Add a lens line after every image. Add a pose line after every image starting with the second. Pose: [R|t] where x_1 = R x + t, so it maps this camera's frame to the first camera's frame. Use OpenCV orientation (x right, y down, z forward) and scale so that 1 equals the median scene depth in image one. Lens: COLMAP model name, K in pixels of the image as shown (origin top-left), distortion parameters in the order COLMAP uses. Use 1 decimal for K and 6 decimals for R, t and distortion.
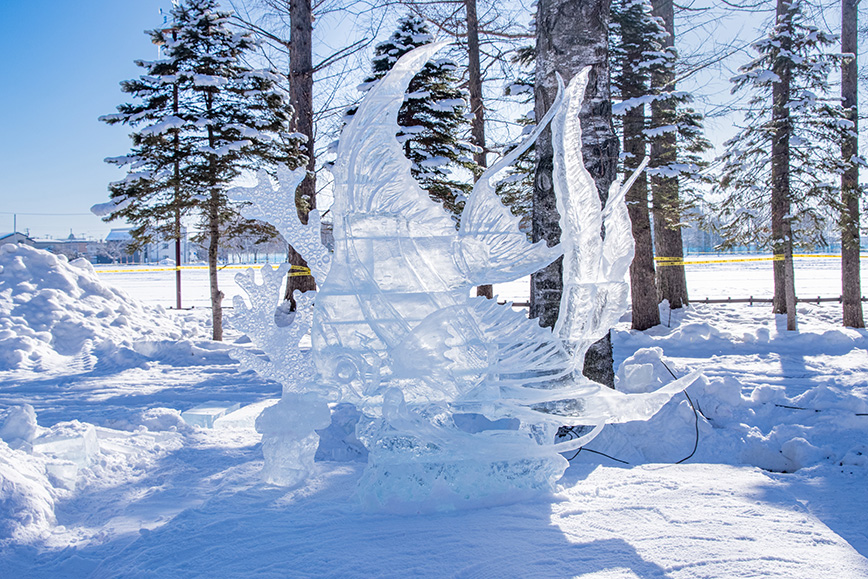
lens RADIAL K [[882.6, 0, 436.1], [0, 882.6, 290.2], [0, 0, 1]] dist [-0.037793, 0.000000]
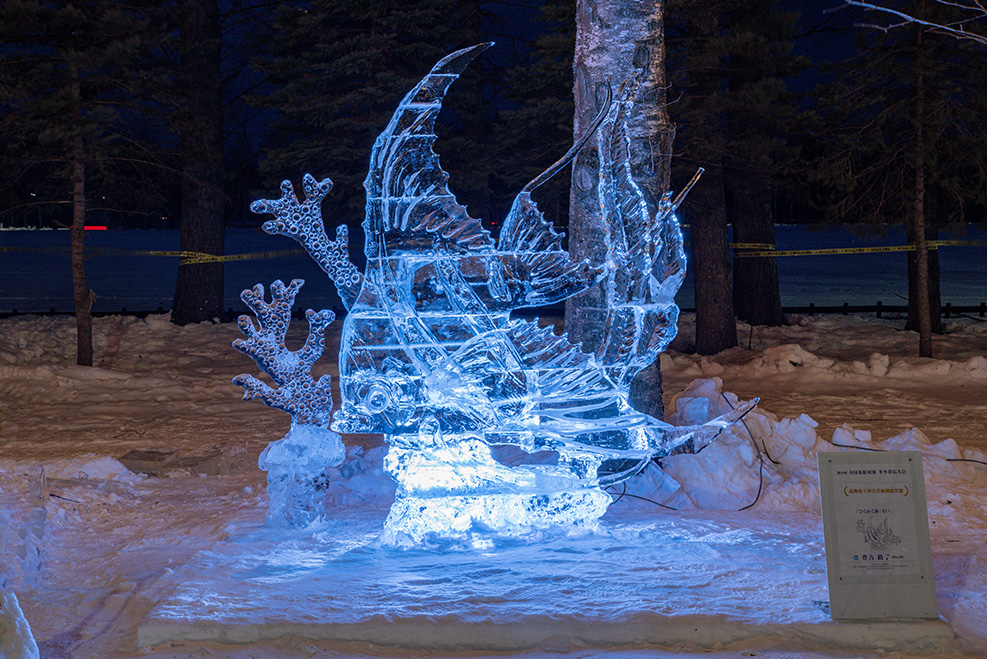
lens RADIAL K [[1691.0, 0, 492.3], [0, 1691.0, 329.0], [0, 0, 1]] dist [0.193299, 0.000000]
pose [[0.995865, 0.007222, 0.090553, -0.112626], [-0.010379, 0.999353, 0.034439, -0.035489], [-0.090246, -0.035237, 0.995296, -0.620010]]
